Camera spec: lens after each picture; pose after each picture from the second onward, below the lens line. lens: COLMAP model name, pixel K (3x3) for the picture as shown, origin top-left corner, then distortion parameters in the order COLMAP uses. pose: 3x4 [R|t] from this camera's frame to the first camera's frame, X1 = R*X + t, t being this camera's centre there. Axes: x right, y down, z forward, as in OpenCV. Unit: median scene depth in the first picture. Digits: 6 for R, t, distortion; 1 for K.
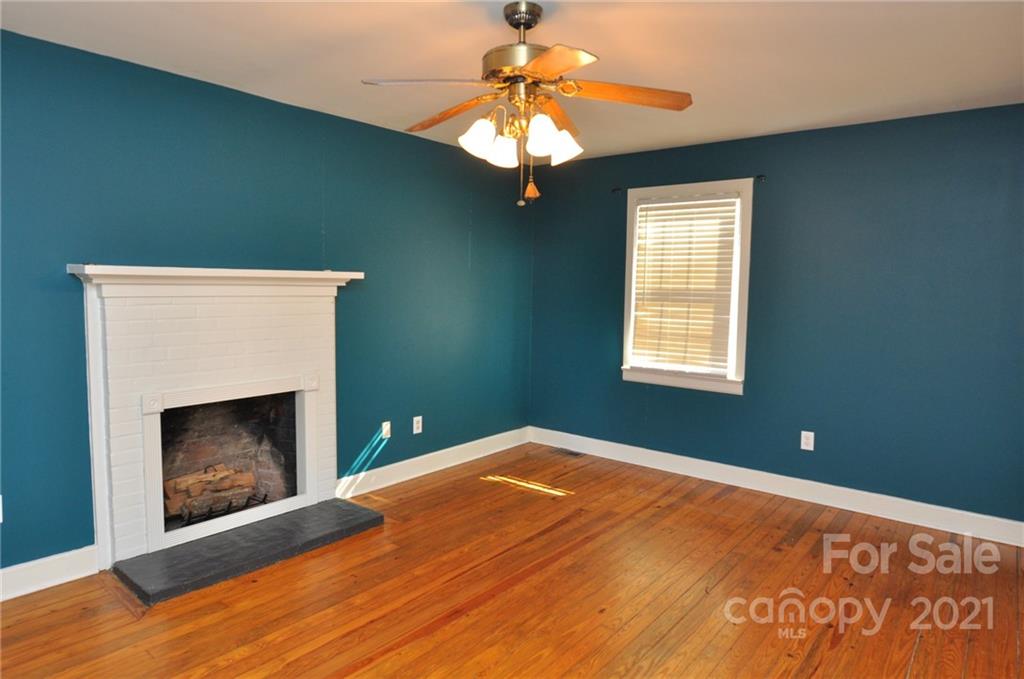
lens RADIAL K [[619.9, 0, 517.2], [0, 619.9, 338.9], [0, 0, 1]] dist [-0.011013, -0.007309]
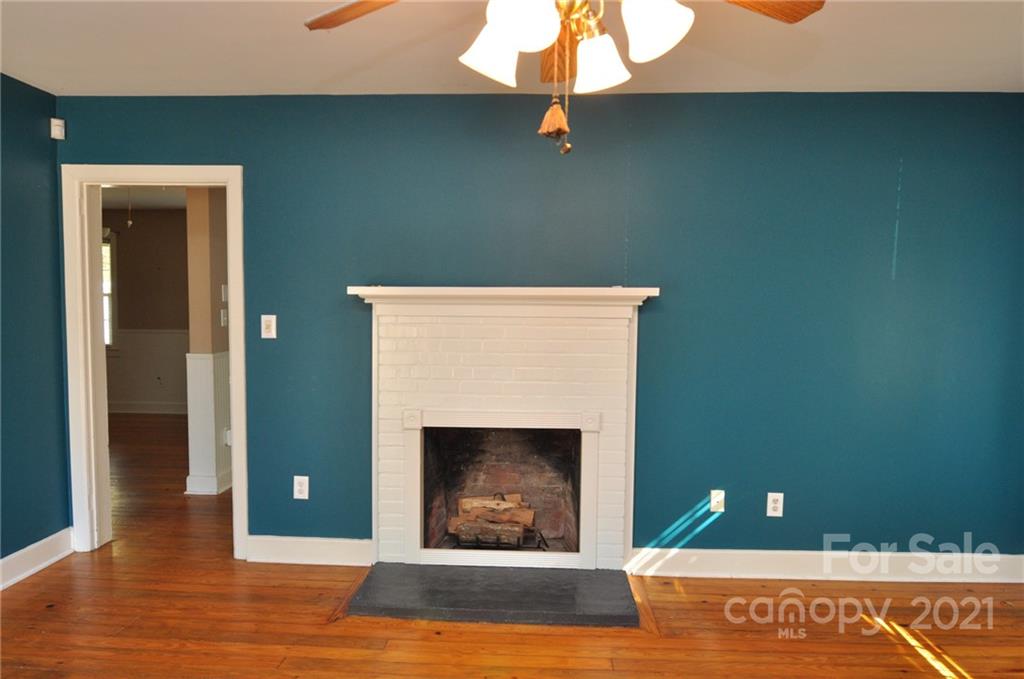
lens RADIAL K [[619.9, 0, 511.6], [0, 619.9, 340.4], [0, 0, 1]] dist [-0.011013, -0.007309]
pose [[0.586023, 0.039183, -0.809347, 0.269855], [-0.067478, 0.997721, -0.000556, -0.030618], [0.807480, 0.054939, 0.587331, 0.416628]]
